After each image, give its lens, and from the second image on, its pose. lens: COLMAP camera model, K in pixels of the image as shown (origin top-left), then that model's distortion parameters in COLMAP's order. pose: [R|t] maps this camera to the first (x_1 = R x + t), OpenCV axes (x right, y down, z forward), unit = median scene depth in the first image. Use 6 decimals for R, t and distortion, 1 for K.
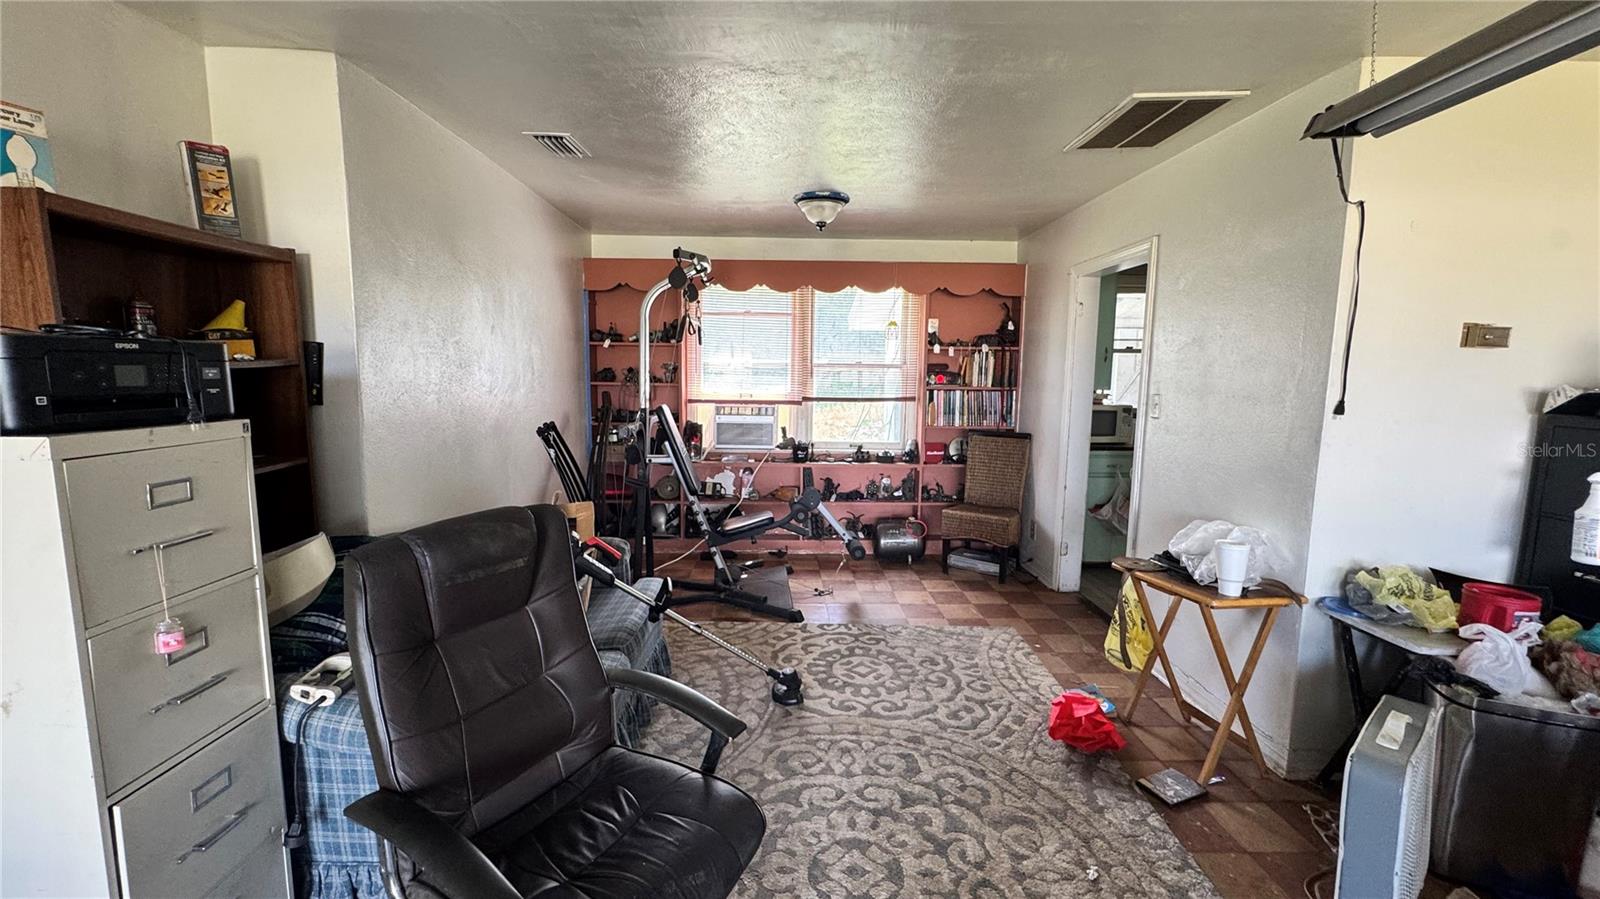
lens RADIAL K [[635.5, 0, 800.7], [0, 635.5, 445.9], [0, 0, 1]] dist [-0.002255, 0.000192]
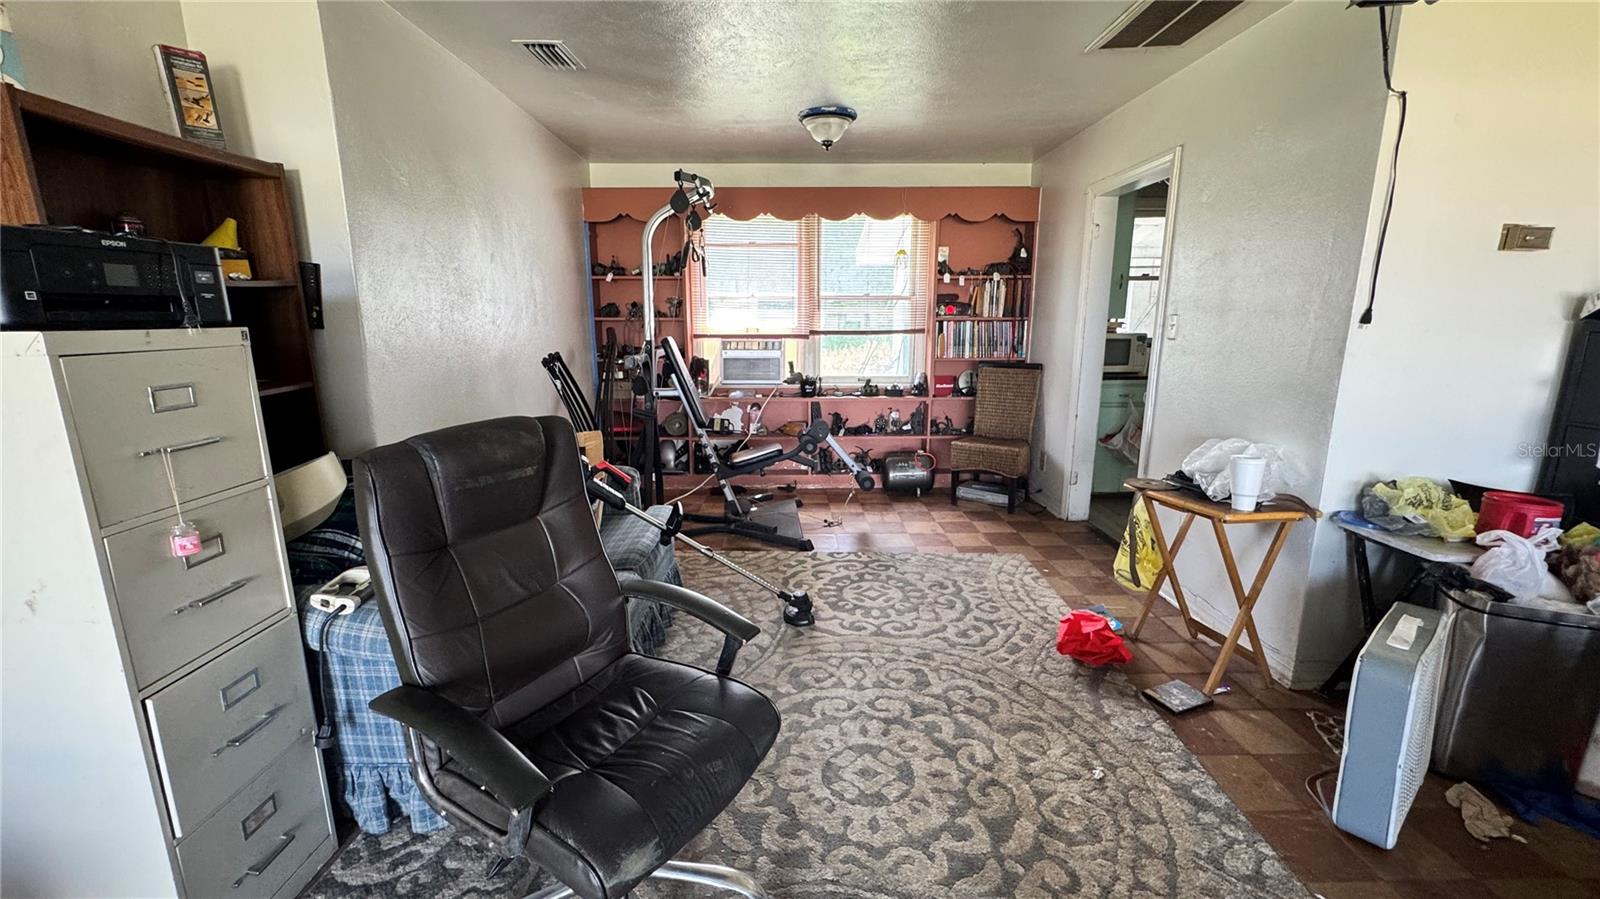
lens RADIAL K [[635.5, 0, 800.8], [0, 635.5, 445.6], [0, 0, 1]] dist [-0.002255, 0.000192]
pose [[0.999867, -0.011556, -0.011496, -0.003100], [0.012464, 0.996531, 0.082281, 0.039434], [0.010505, -0.082414, 0.996543, 0.009964]]
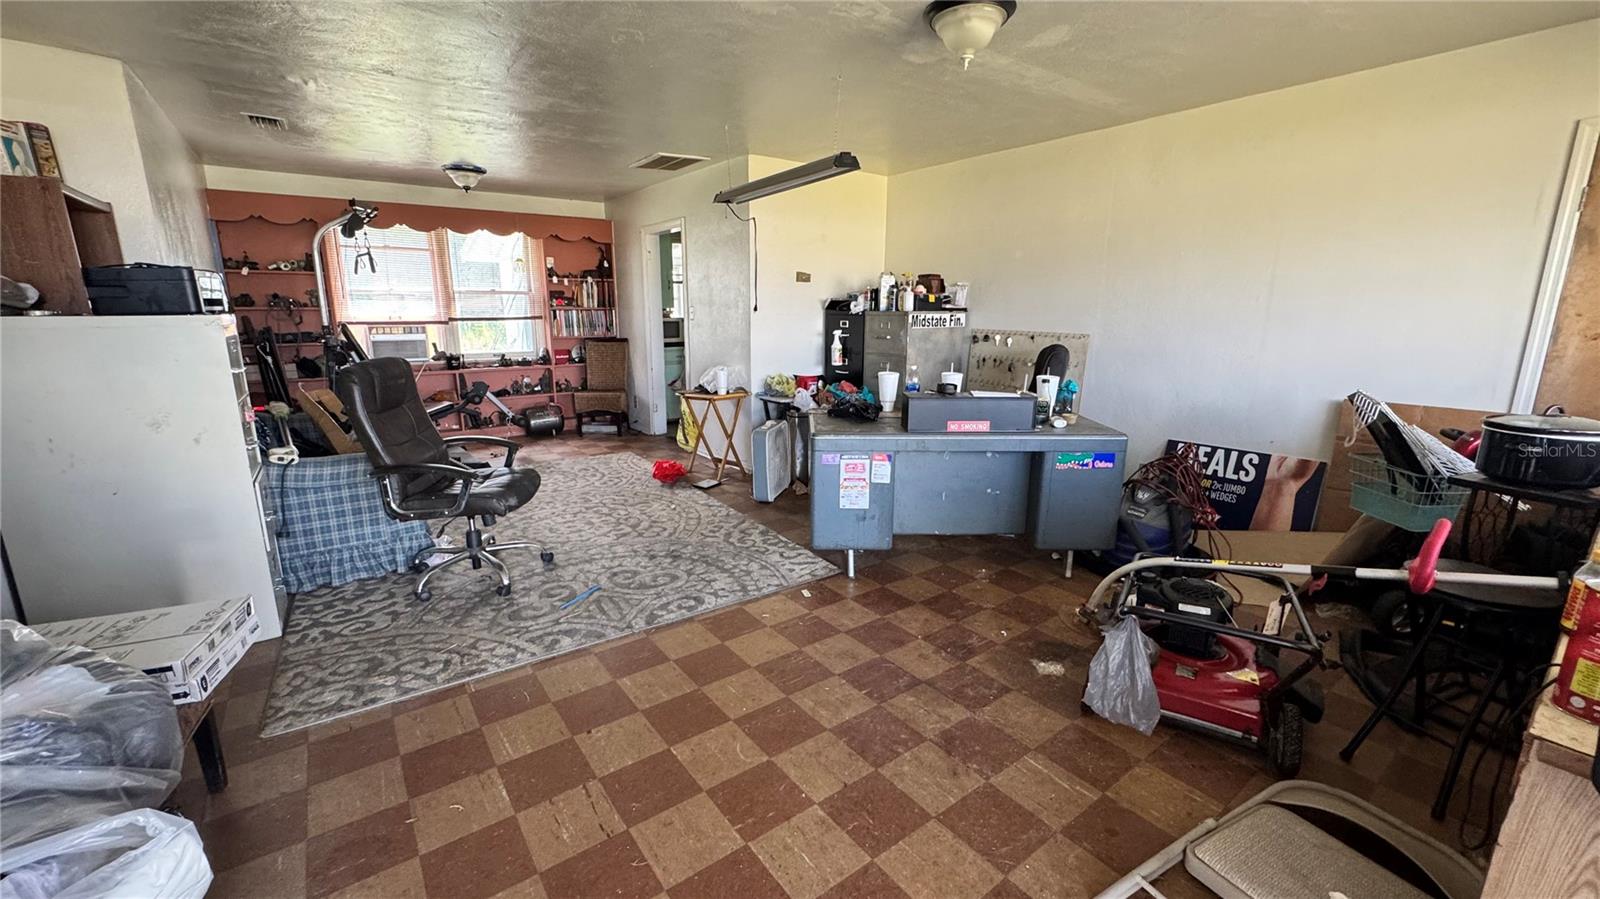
lens RADIAL K [[635.5, 0, 791.8], [0, 635.5, 446.8], [0, 0, 1]] dist [-0.002255, 0.000192]
pose [[0.823423, -0.132802, 0.551668, -0.333076], [0.074016, 0.989058, 0.127617, 0.132406], [-0.562580, -0.064251, 0.824243, -0.873320]]
